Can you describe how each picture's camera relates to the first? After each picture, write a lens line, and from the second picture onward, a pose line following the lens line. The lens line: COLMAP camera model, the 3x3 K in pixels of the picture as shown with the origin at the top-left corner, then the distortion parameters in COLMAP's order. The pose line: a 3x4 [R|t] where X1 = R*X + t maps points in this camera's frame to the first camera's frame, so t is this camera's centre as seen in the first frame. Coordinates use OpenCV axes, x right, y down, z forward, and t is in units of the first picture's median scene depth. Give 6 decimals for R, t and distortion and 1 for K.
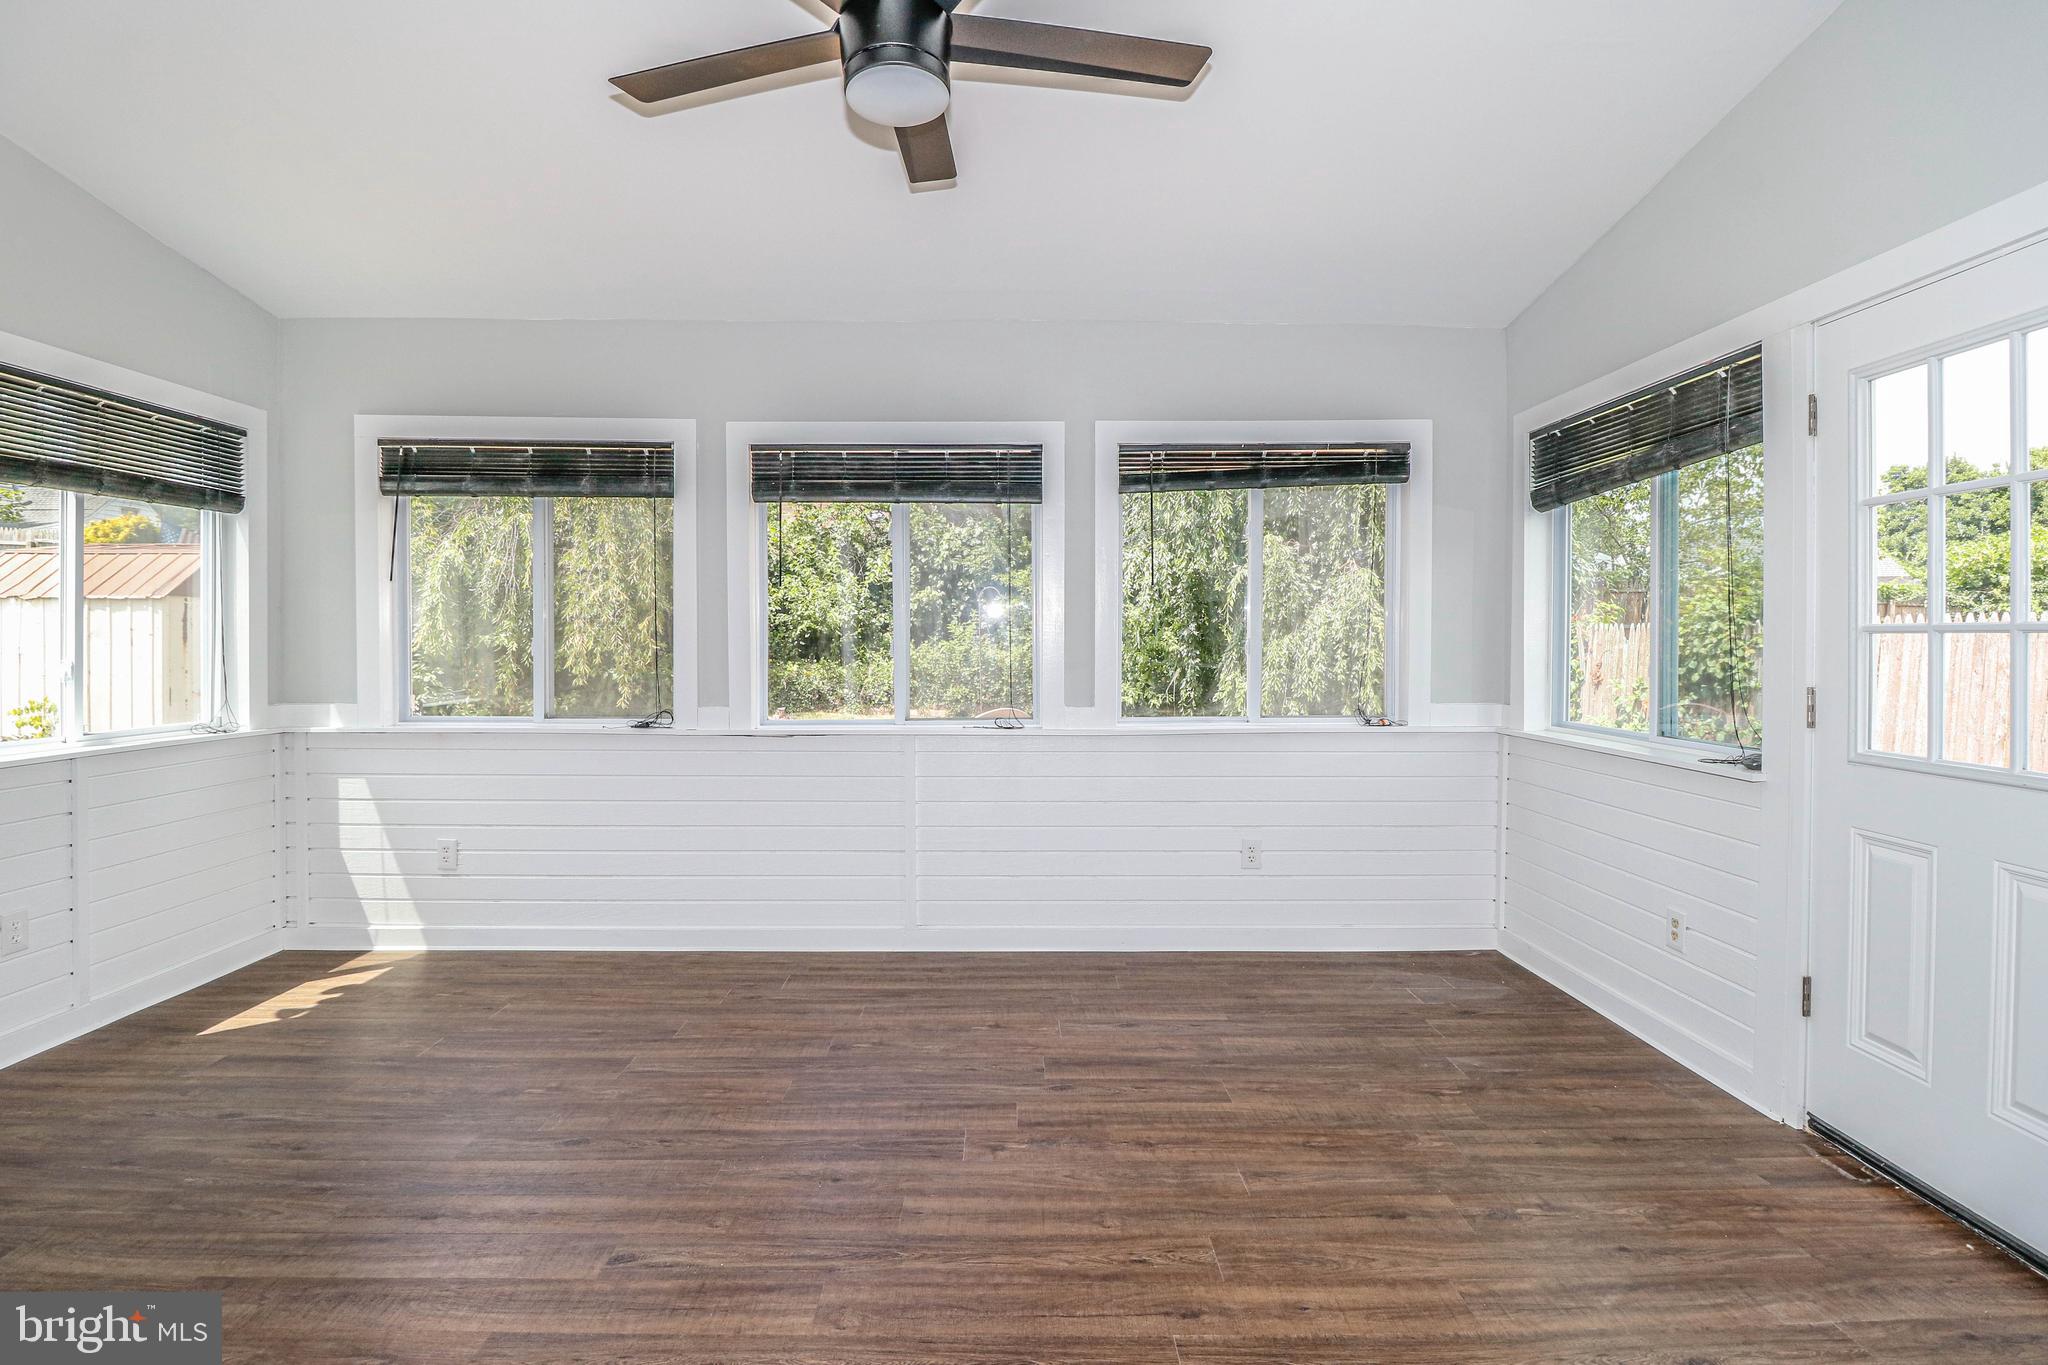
lens RADIAL K [[956.4, 0, 1013.7], [0, 956.4, 658.9], [0, 0, 1]] dist [-0.003549, -0.000550]
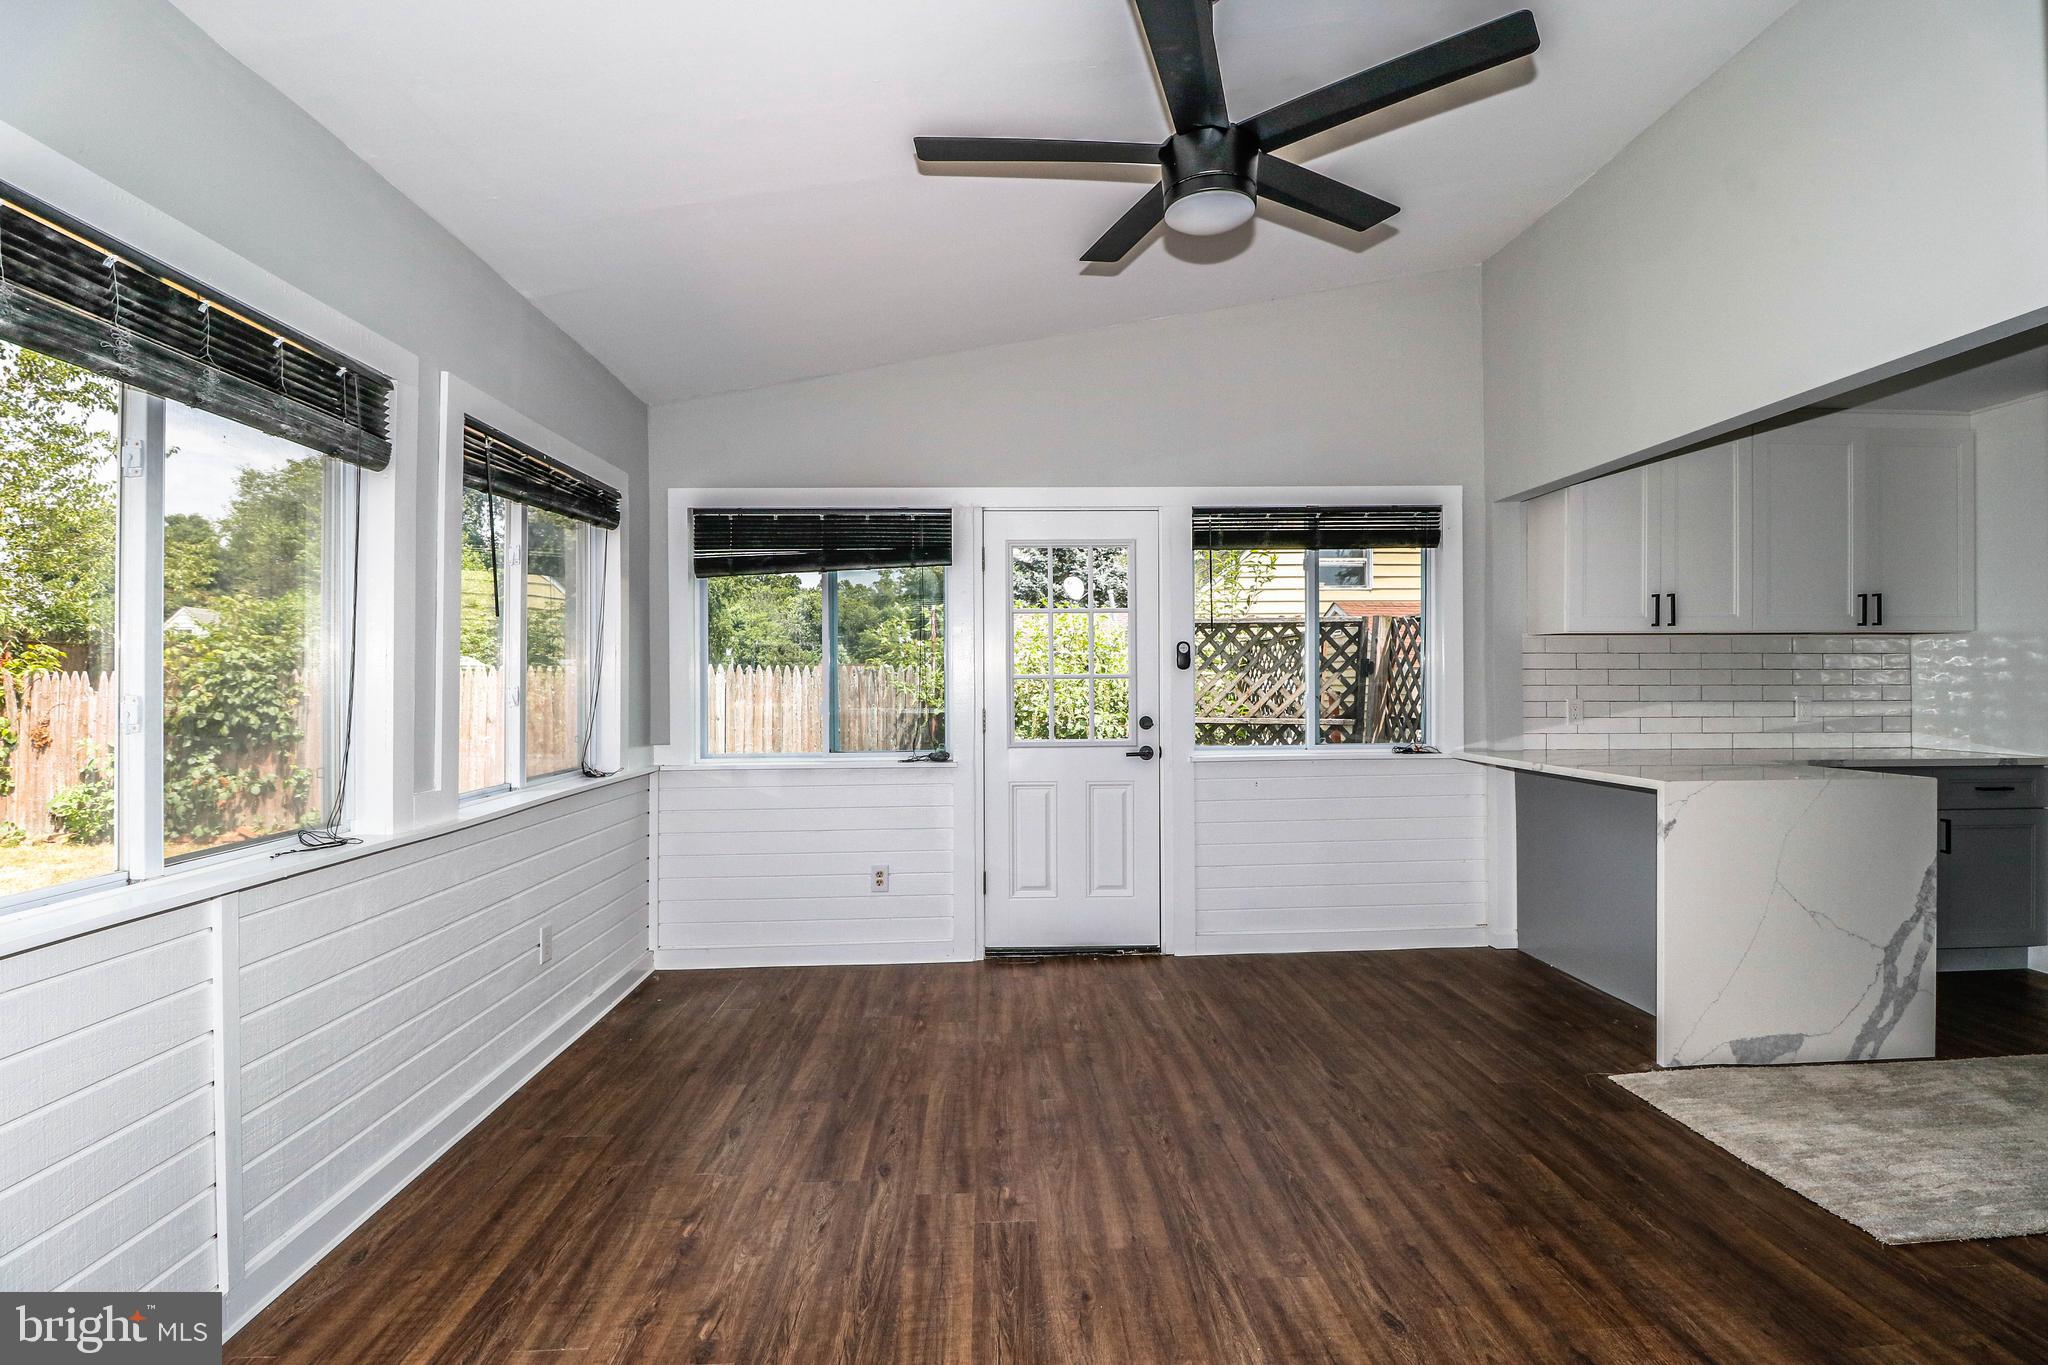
lens RADIAL K [[983.2, 0, 998.1], [0, 983.2, 679.9], [0, 0, 1]] dist [-0.009565, -0.001389]
pose [[-0.028614, 0.002857, 0.999586, -0.876334], [0.028907, 0.999580, -0.002029, -0.018776], [-0.999172, 0.028837, -0.028684, 0.879757]]
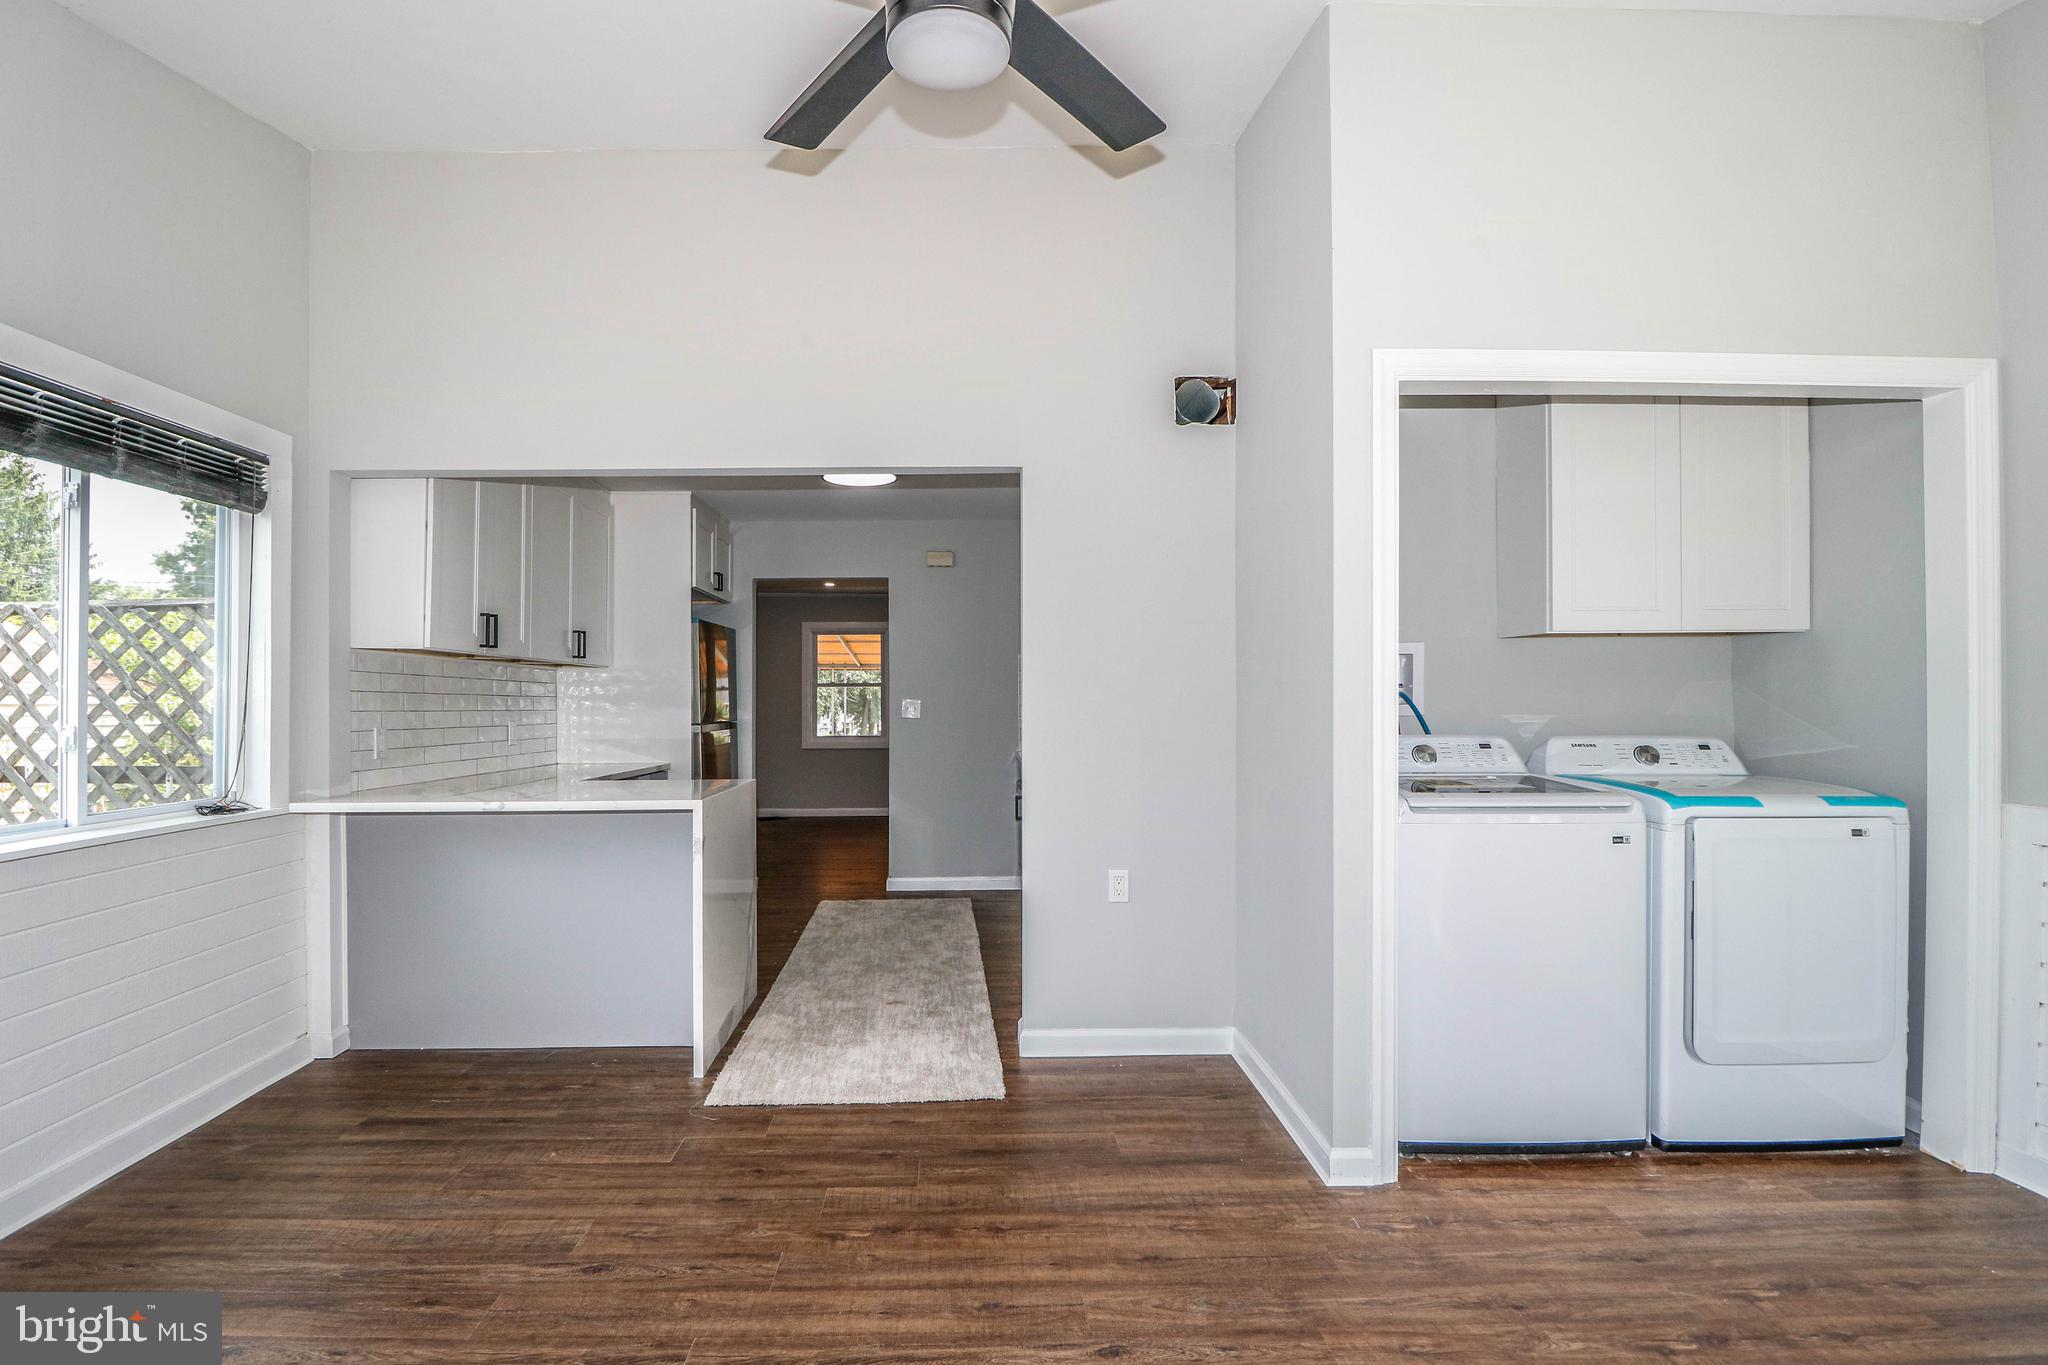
lens RADIAL K [[983.2, 0, 998.1], [0, 983.2, 679.9], [0, 0, 1]] dist [-0.009565, -0.001389]
pose [[-0.999521, 0.004926, -0.030553, -0.081673], [0.004973, 0.999987, -0.001460, -0.023628], [0.030546, -0.001611, -0.999532, 1.277771]]
